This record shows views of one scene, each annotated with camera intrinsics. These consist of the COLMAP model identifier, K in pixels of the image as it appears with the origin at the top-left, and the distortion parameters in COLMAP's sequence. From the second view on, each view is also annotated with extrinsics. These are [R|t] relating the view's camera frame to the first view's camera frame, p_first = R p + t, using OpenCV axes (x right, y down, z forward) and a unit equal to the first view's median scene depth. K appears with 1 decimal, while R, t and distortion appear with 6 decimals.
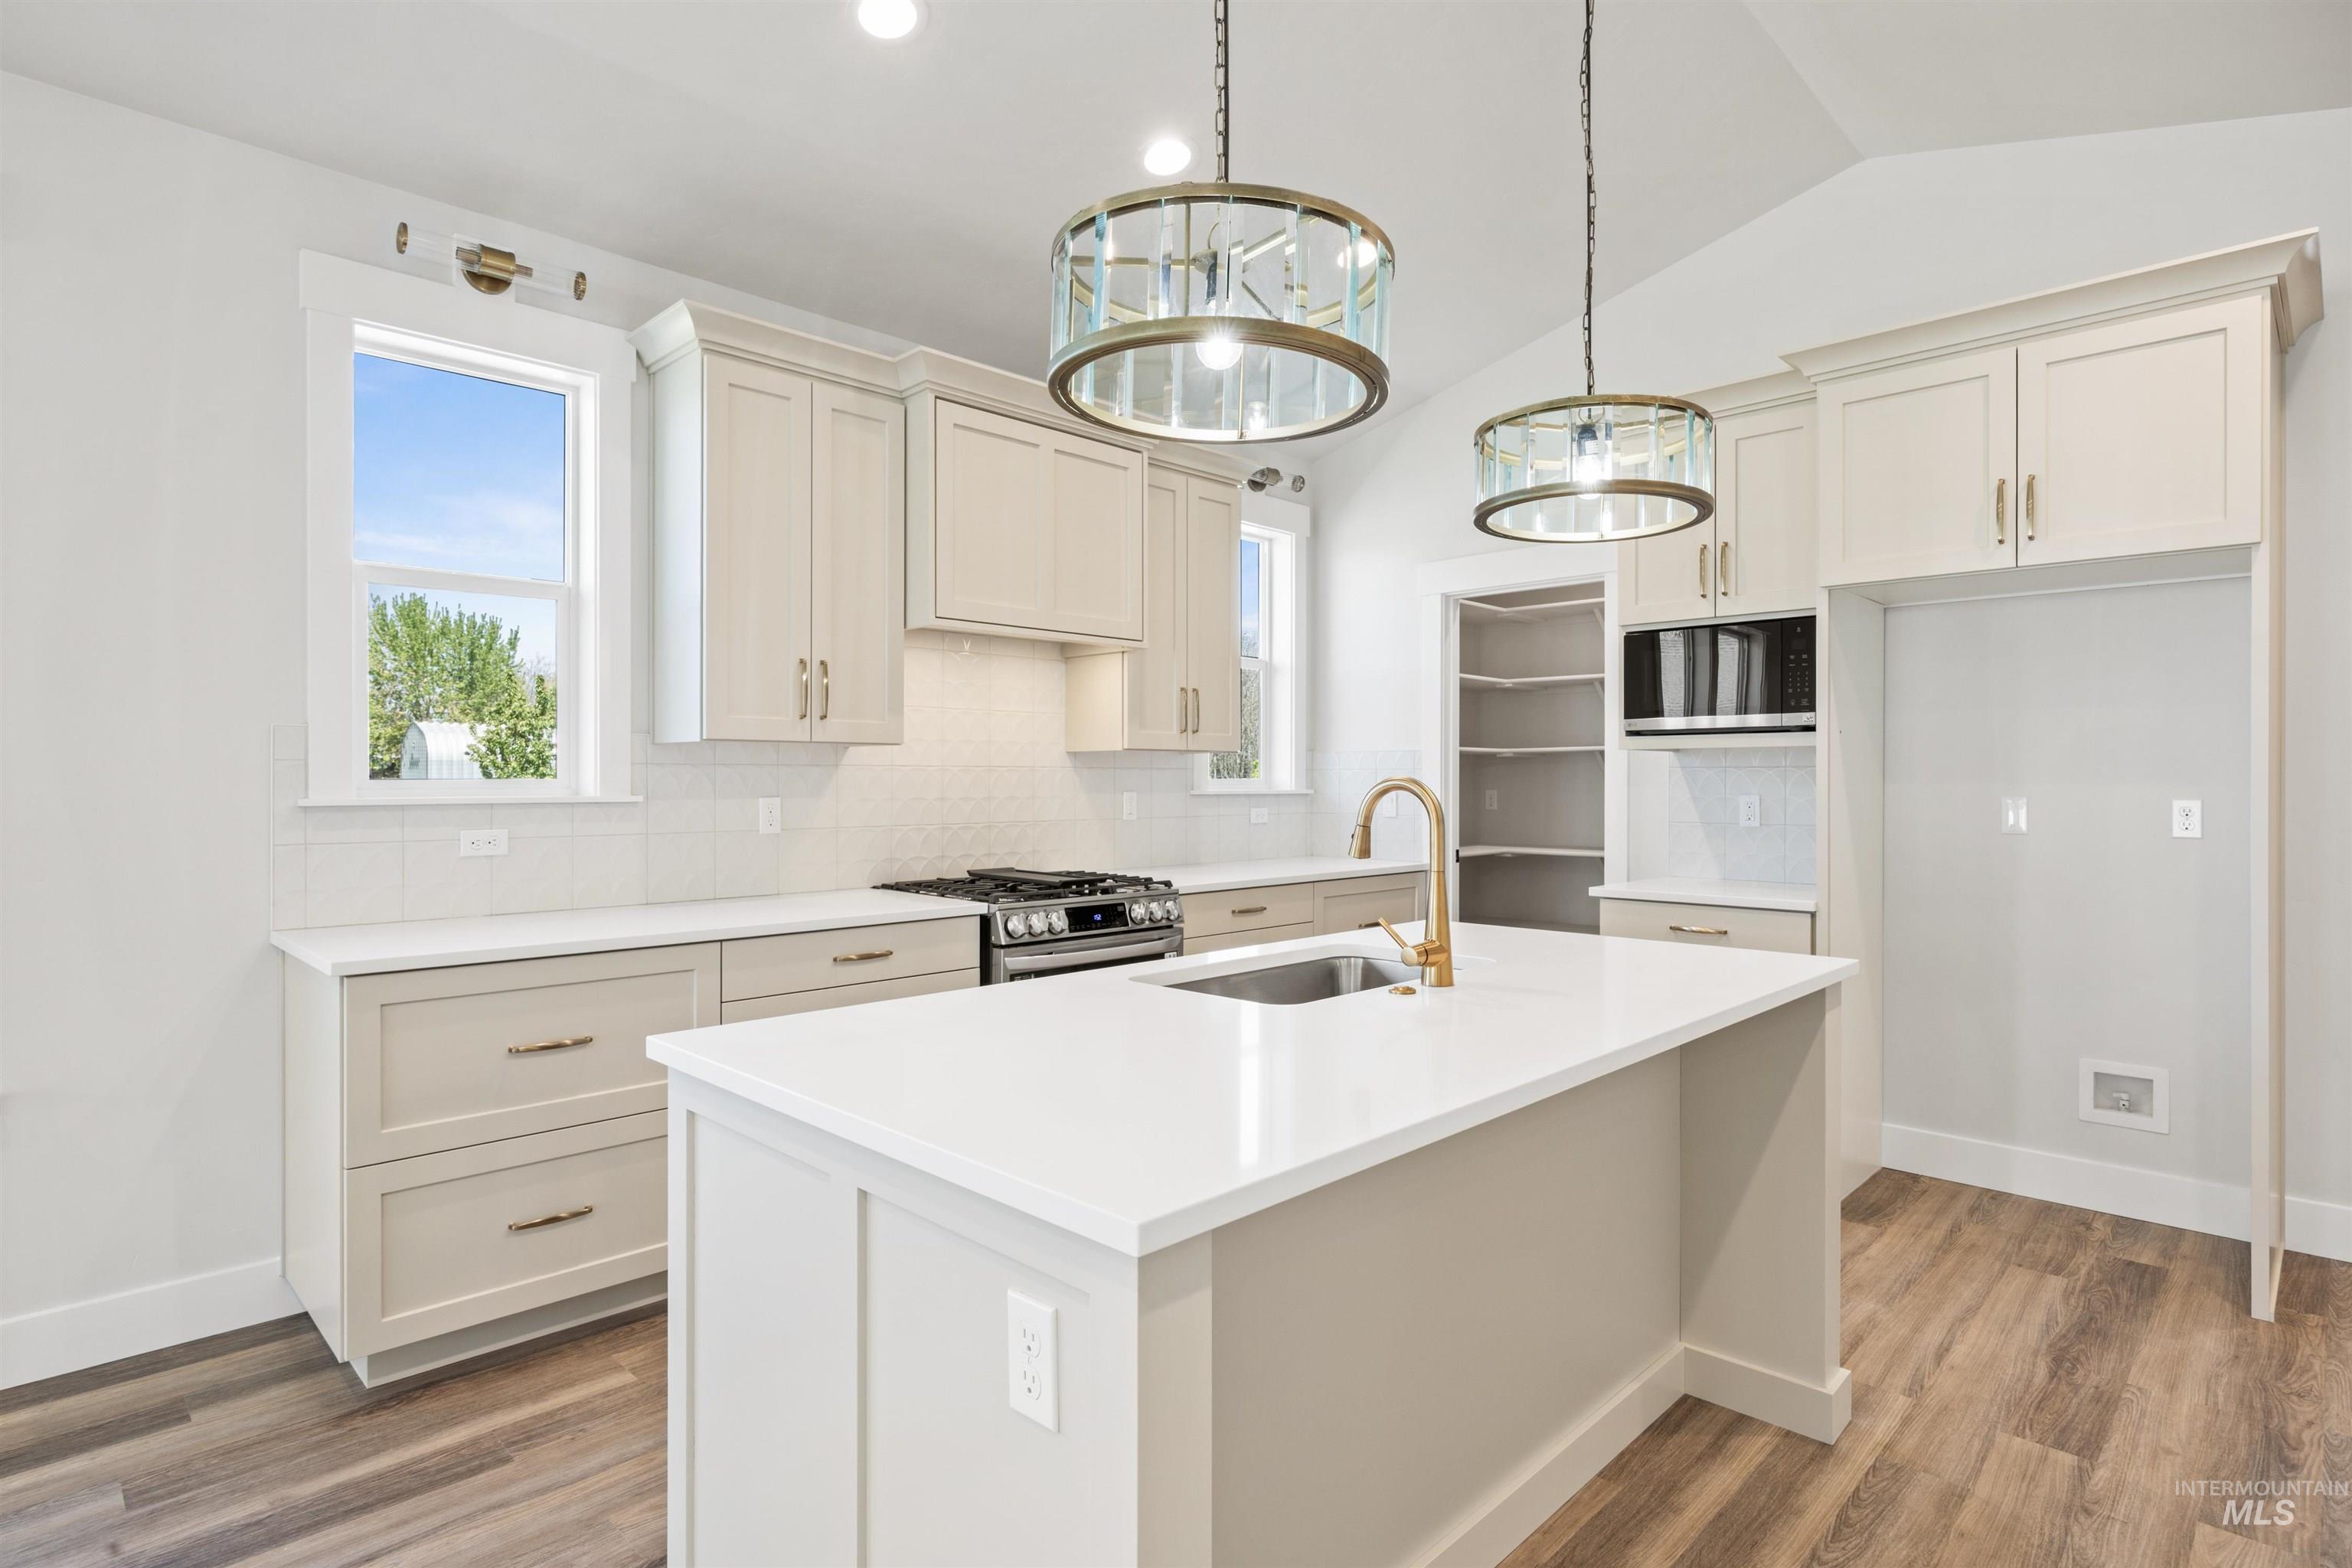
lens RADIAL K [[1200.3, 0, 1175.6], [0, 1200.3, 791.6], [0, 0, 1]] dist [-0.026830, -0.000016]
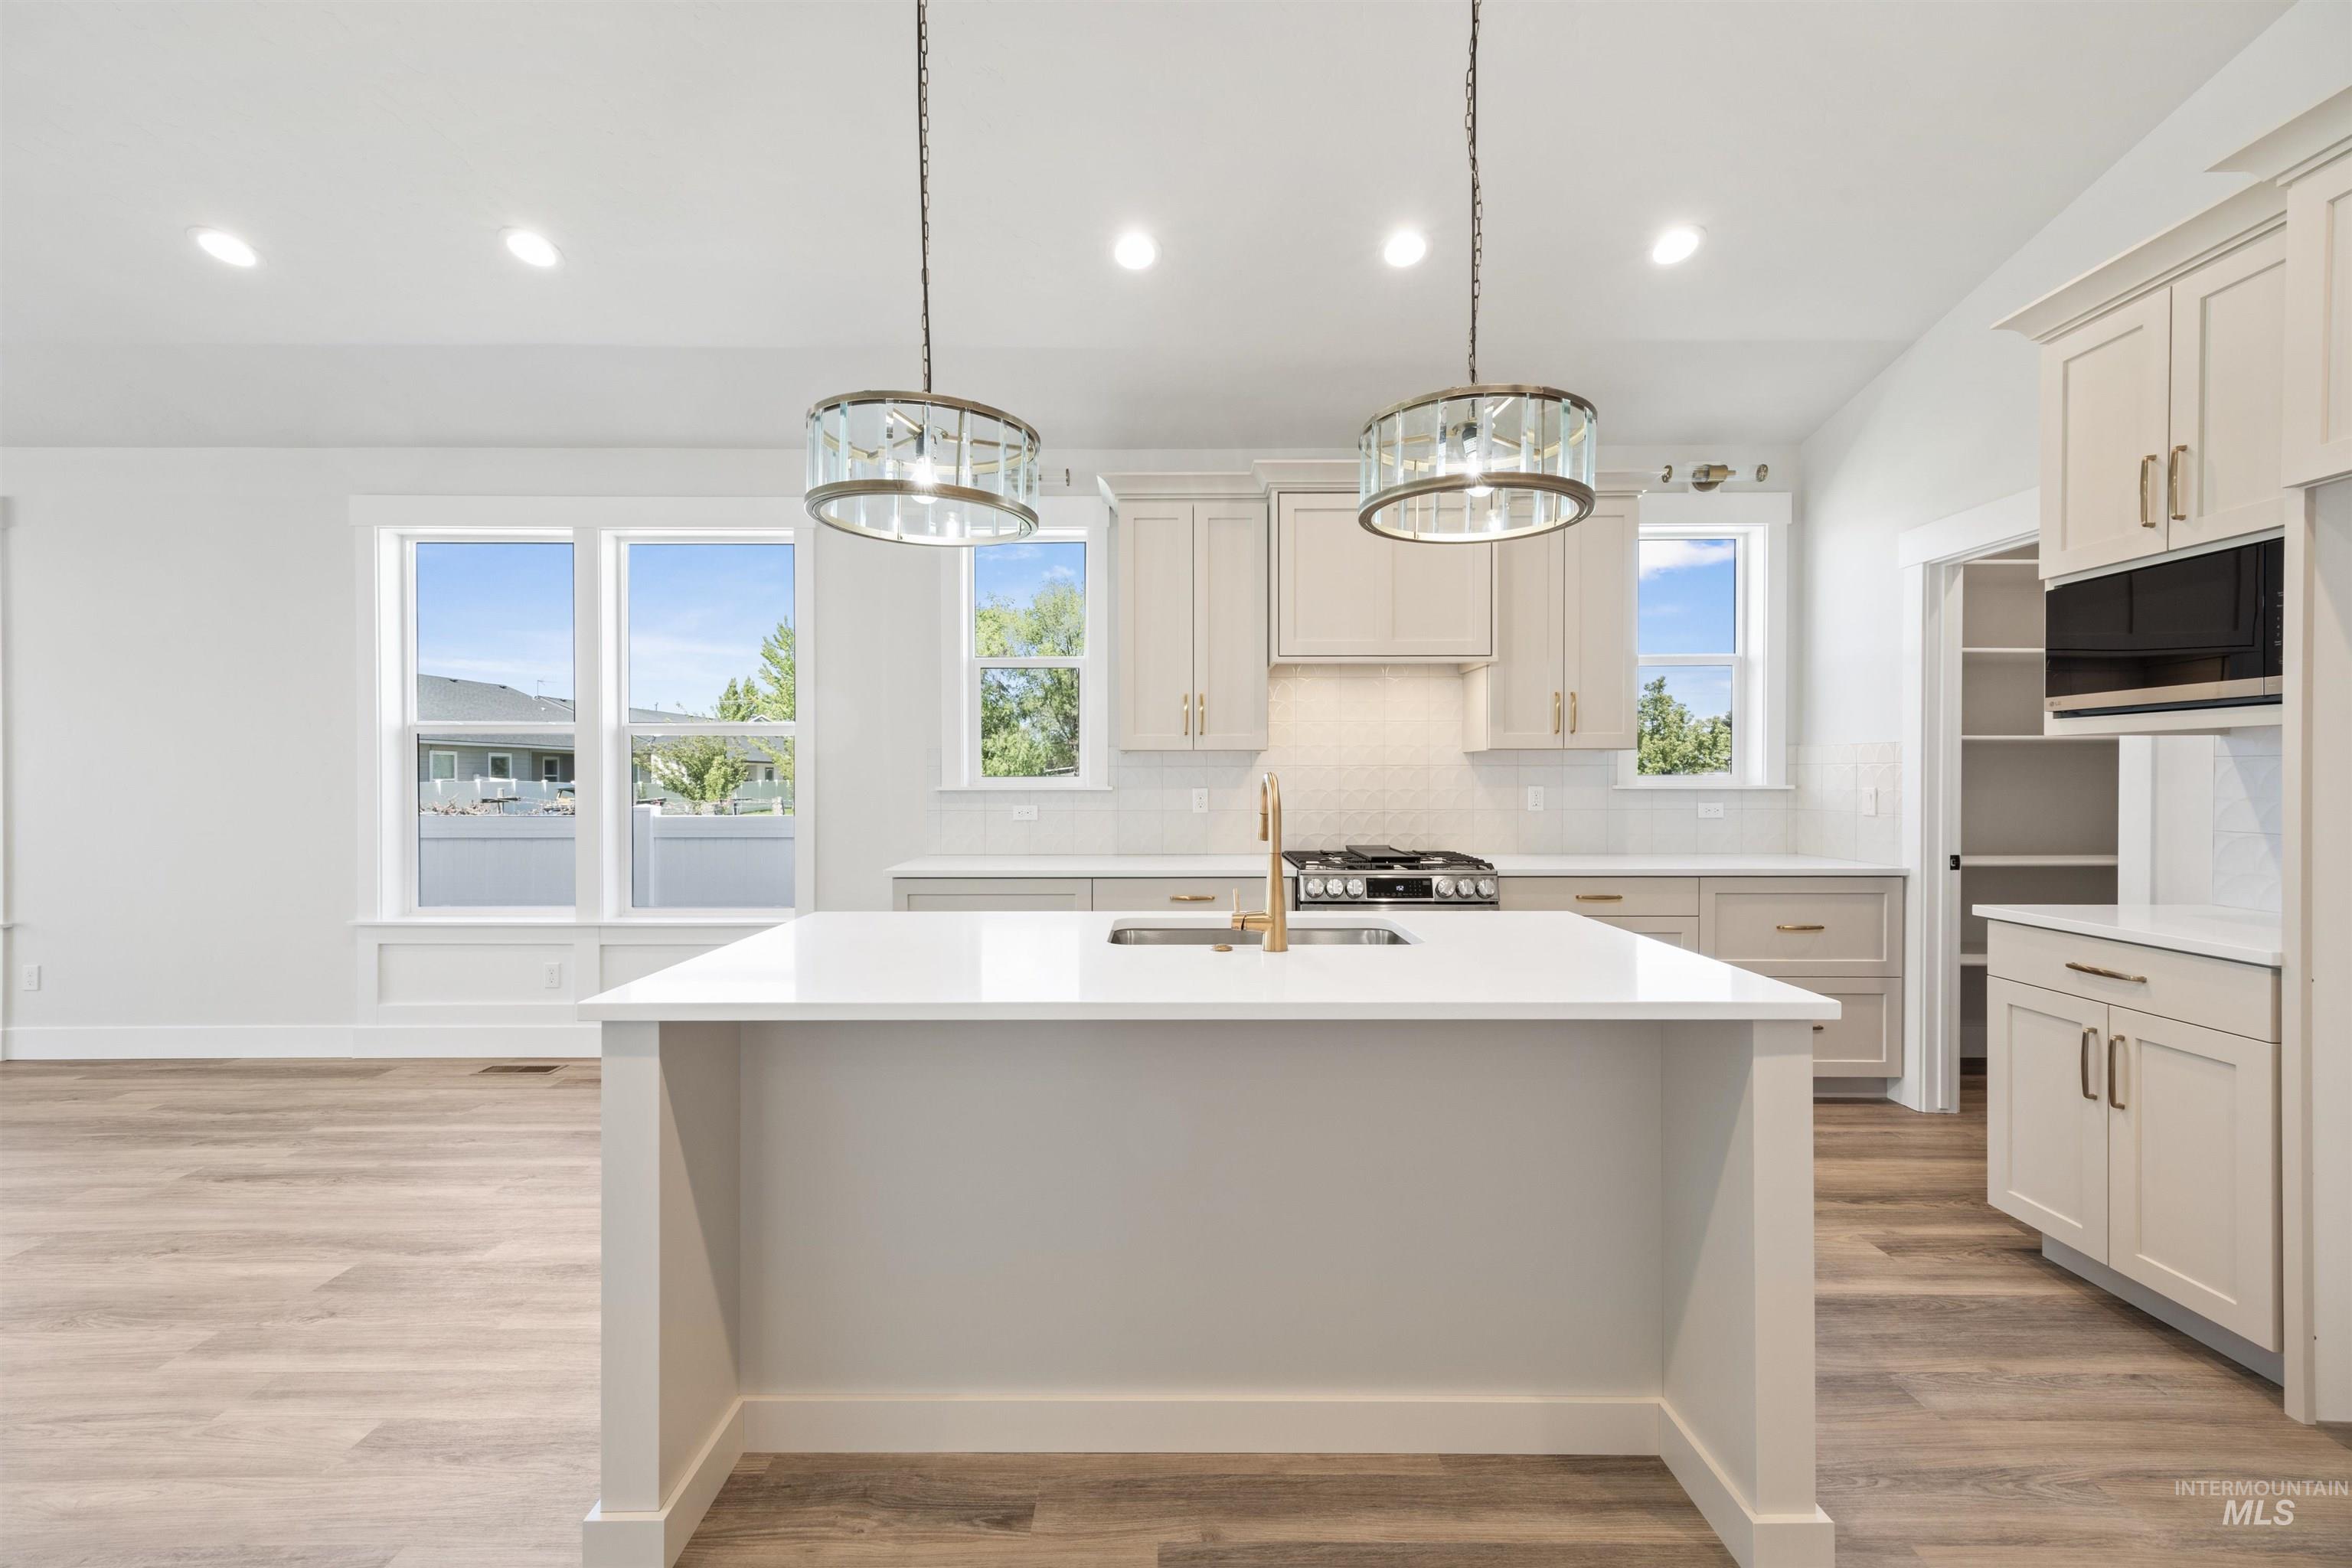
lens RADIAL K [[955.6, 0, 1171.9], [0, 955.6, 784.6], [0, 0, 1]] dist [0.017445, -0.000617]
pose [[0.703874, 0.004488, -0.710311, 0.472499], [-0.004385, 0.999988, 0.001974, -0.001843], [0.710312, 0.001725, 0.703885, 0.149228]]
